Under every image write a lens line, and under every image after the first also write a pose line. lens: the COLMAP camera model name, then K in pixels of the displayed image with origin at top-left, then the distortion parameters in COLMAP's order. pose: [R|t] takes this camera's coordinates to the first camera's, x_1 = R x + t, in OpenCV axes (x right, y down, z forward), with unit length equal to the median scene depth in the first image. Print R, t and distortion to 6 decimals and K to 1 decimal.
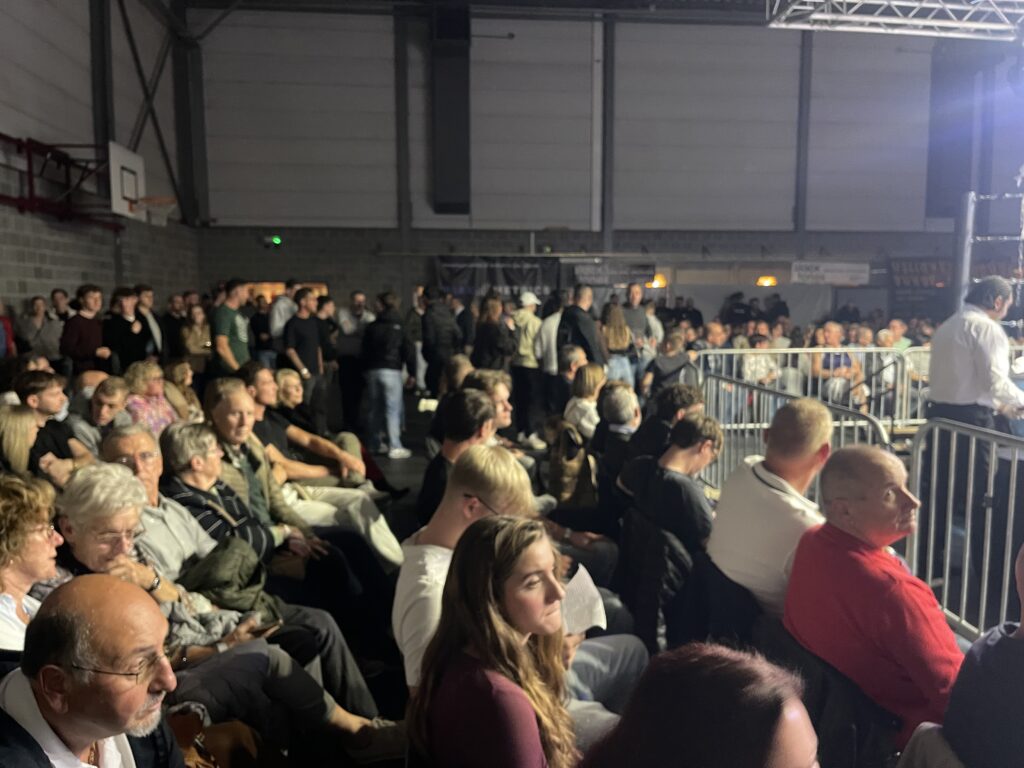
lens RADIAL K [[742.1, 0, 521.5], [0, 742.1, 386.3], [0, 0, 1]] dist [0.055950, -0.082603]
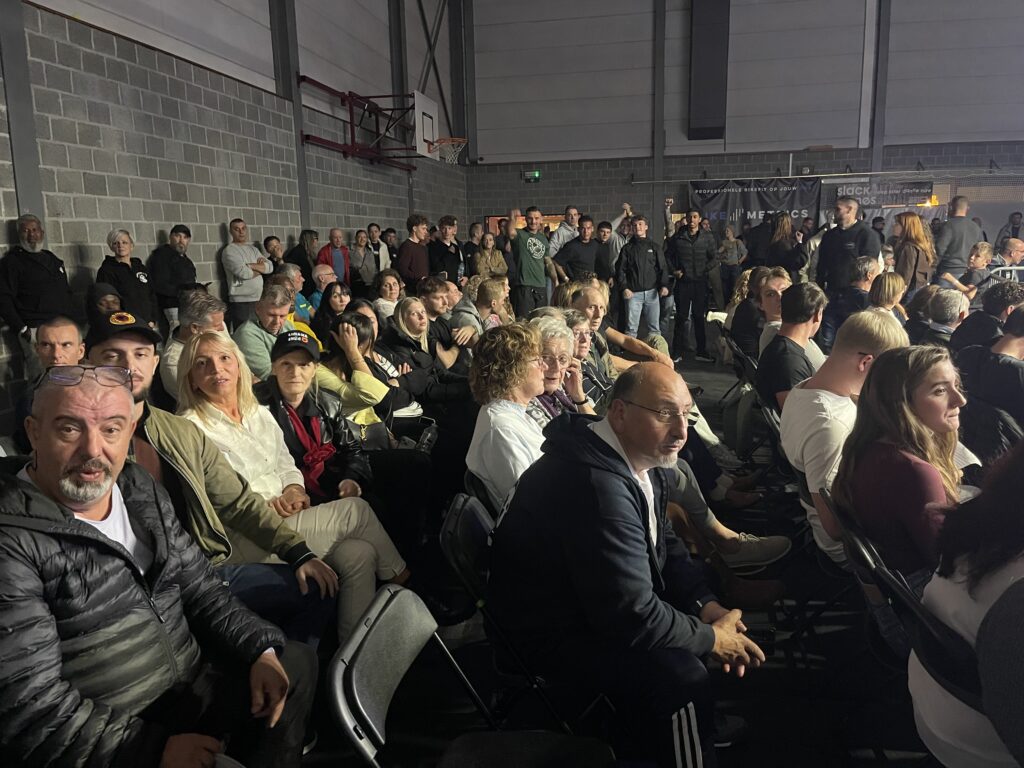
lens RADIAL K [[768.3, 0, 511.1], [0, 768.3, 374.1], [0, 0, 1]] dist [0.024446, 0.000863]
pose [[0.958893, 0.027421, -0.282439, -0.056413], [-0.010799, 0.998125, 0.060241, 0.027581], [0.283561, -0.054714, 0.957392, -0.091622]]
